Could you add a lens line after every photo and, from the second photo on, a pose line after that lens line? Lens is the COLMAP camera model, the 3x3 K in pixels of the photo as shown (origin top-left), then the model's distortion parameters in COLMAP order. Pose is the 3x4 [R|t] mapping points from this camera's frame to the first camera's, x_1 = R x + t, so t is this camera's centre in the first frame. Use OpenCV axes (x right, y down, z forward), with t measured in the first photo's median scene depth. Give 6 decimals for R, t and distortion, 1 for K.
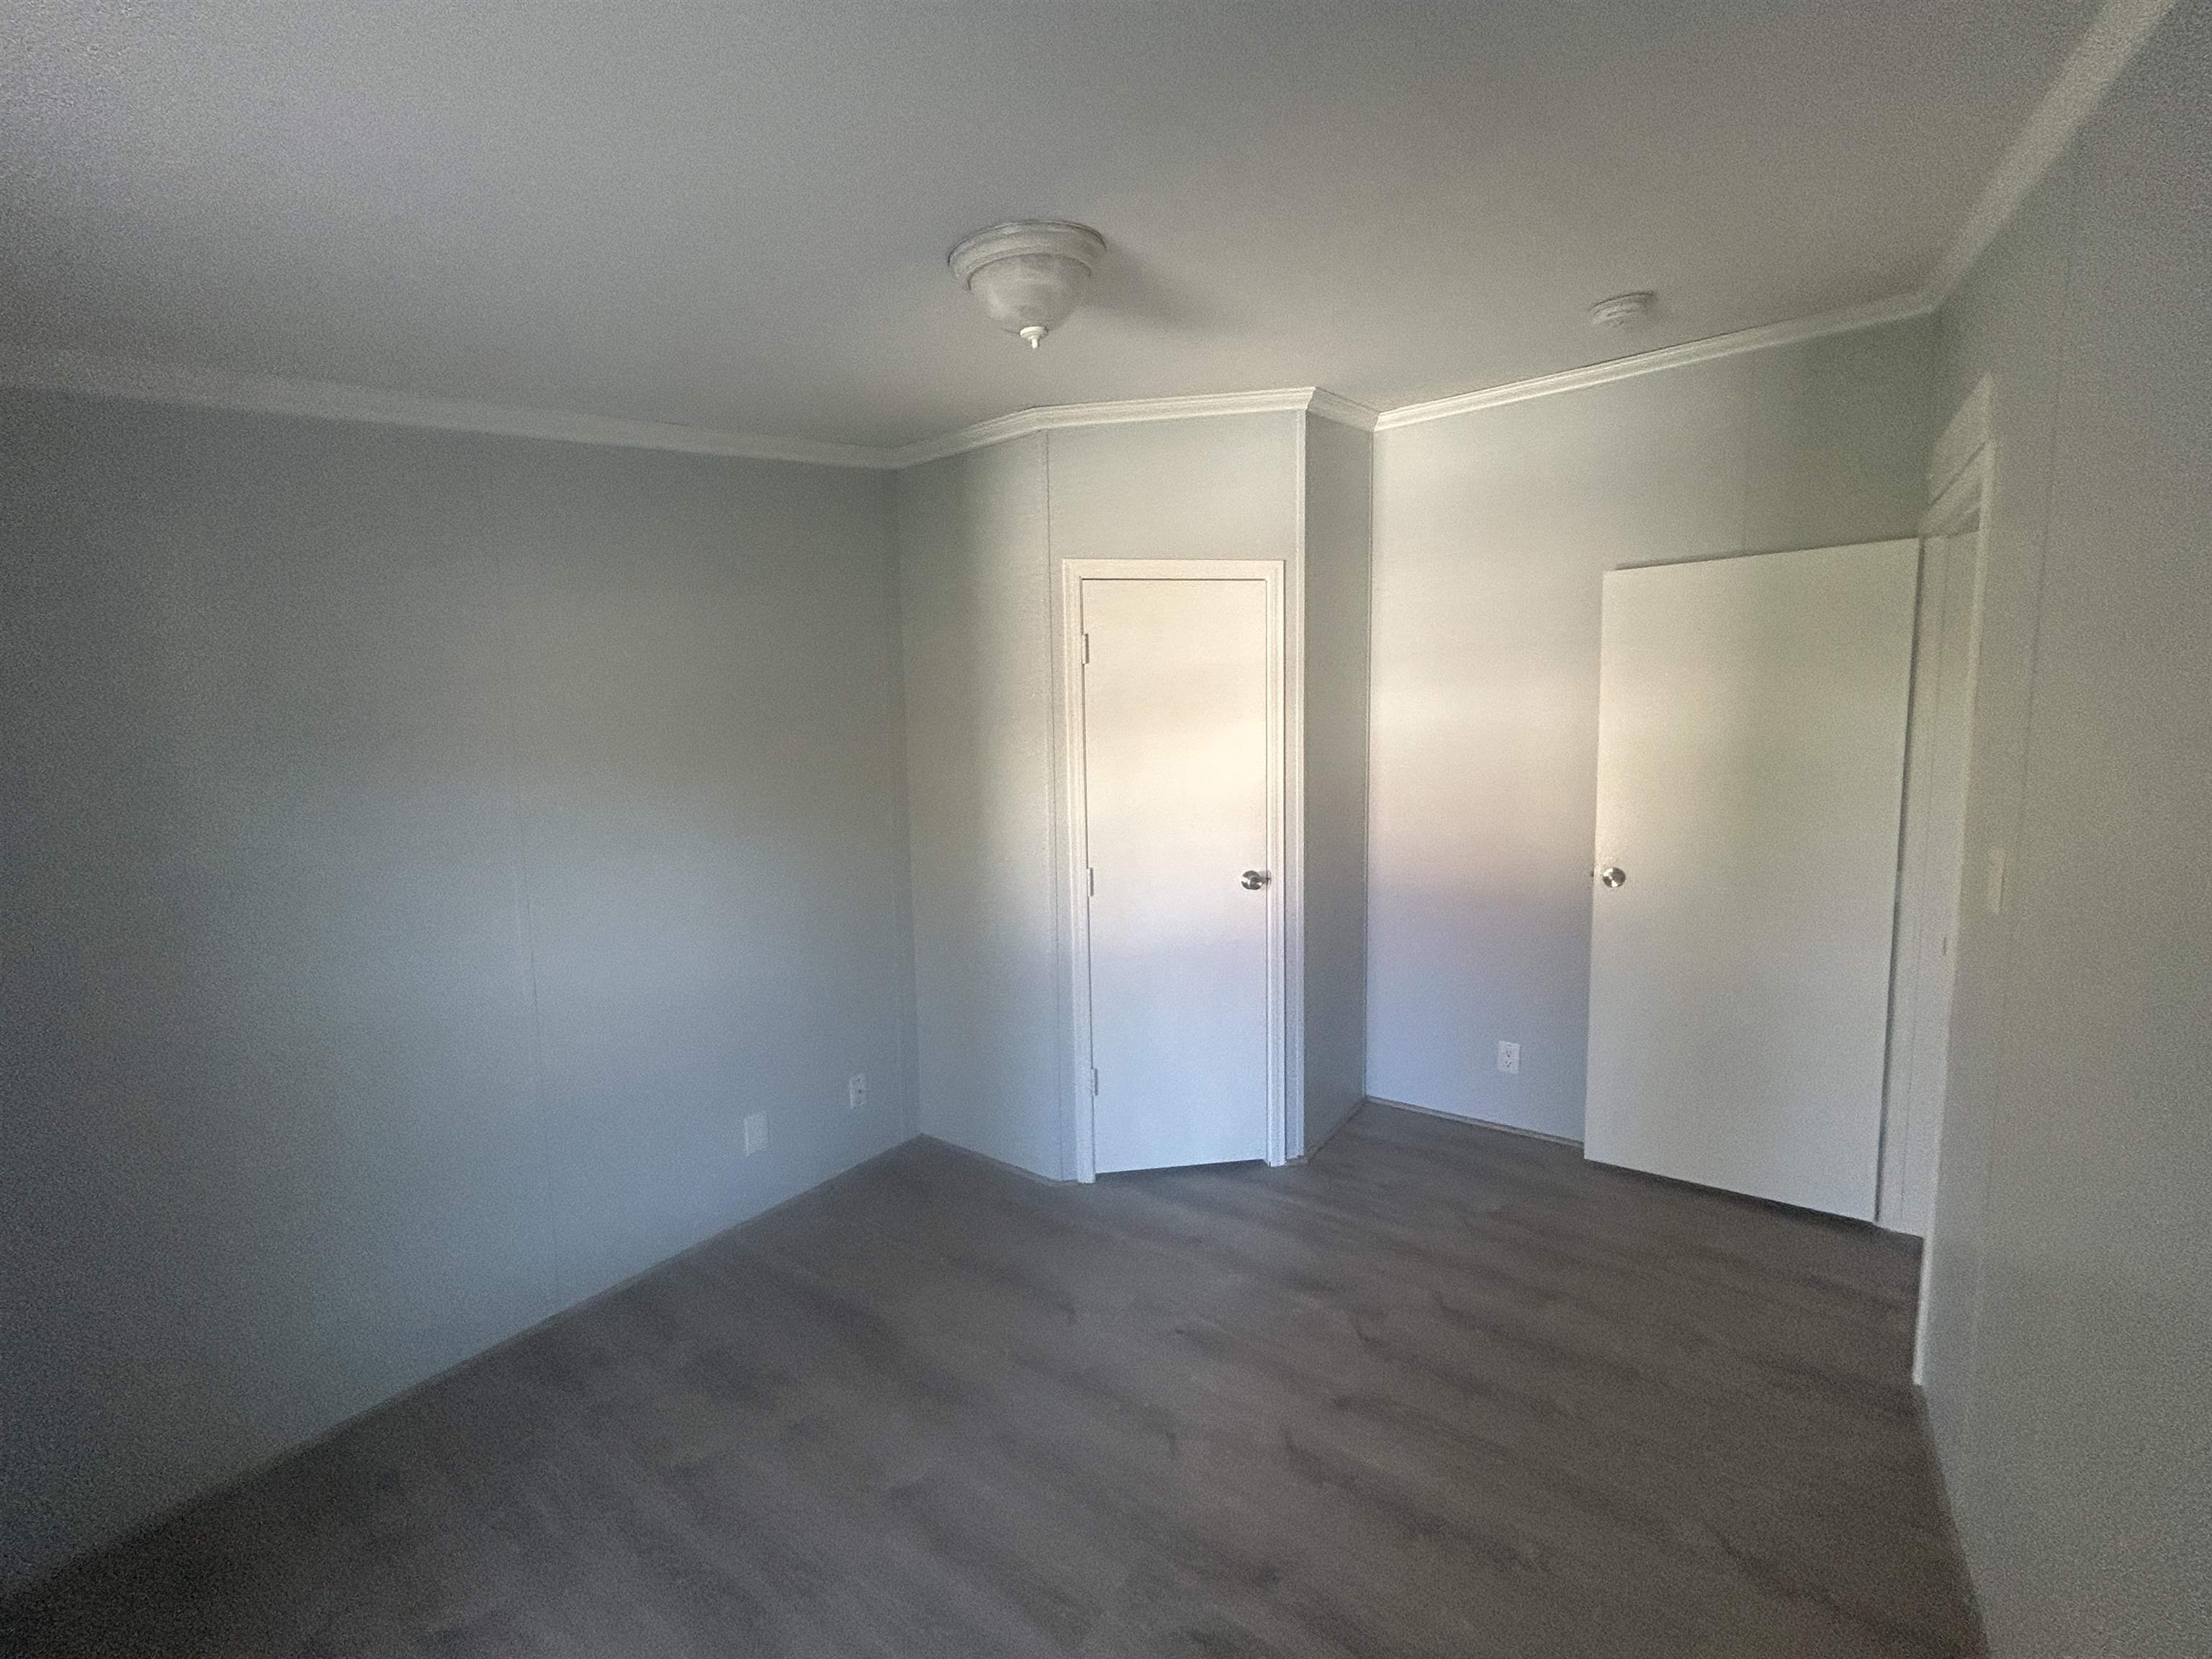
lens RADIAL K [[893.8, 0, 1102.5], [0, 893.8, 827.4], [0, 0, 1]] dist [-0.001077, 0.000194]
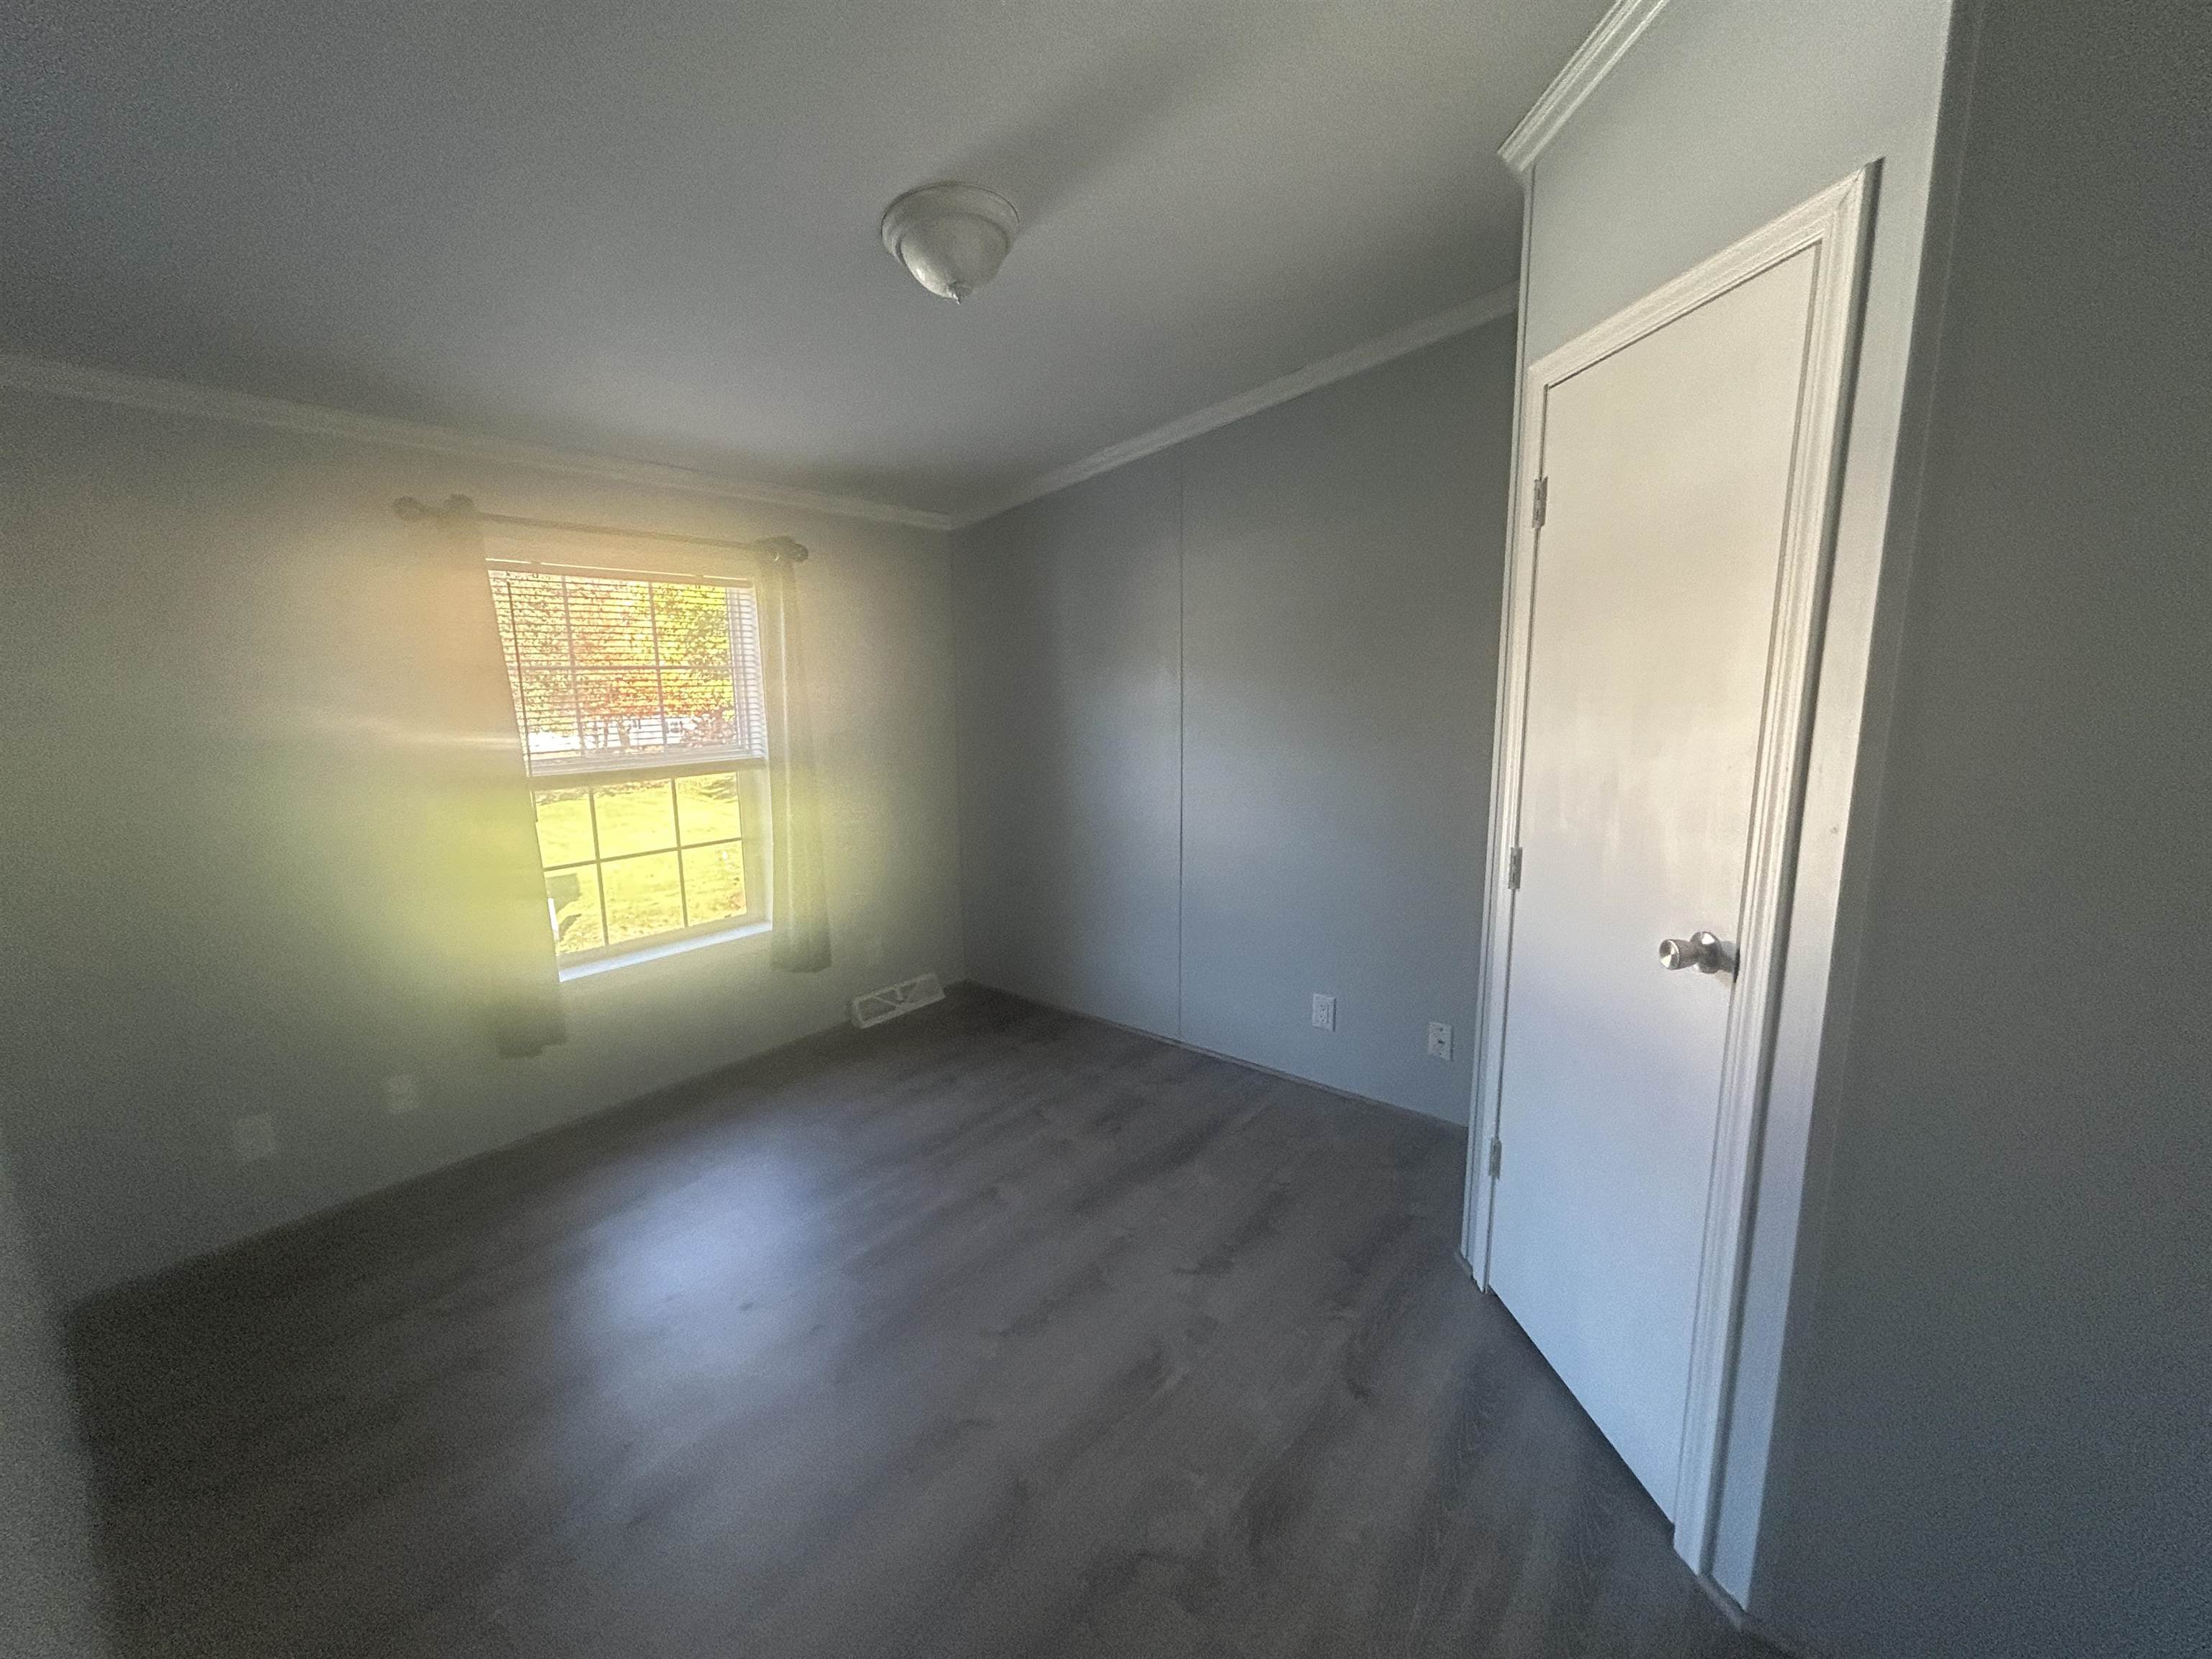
lens RADIAL K [[893.8, 0, 1102.5], [0, 893.8, 827.4], [0, 0, 1]] dist [-0.001077, 0.000194]
pose [[-0.052313, 0.189265, -0.980532, 0.770464], [-0.084810, 0.977487, 0.193202, -0.082434], [0.995023, 0.093266, -0.035083, 0.857307]]
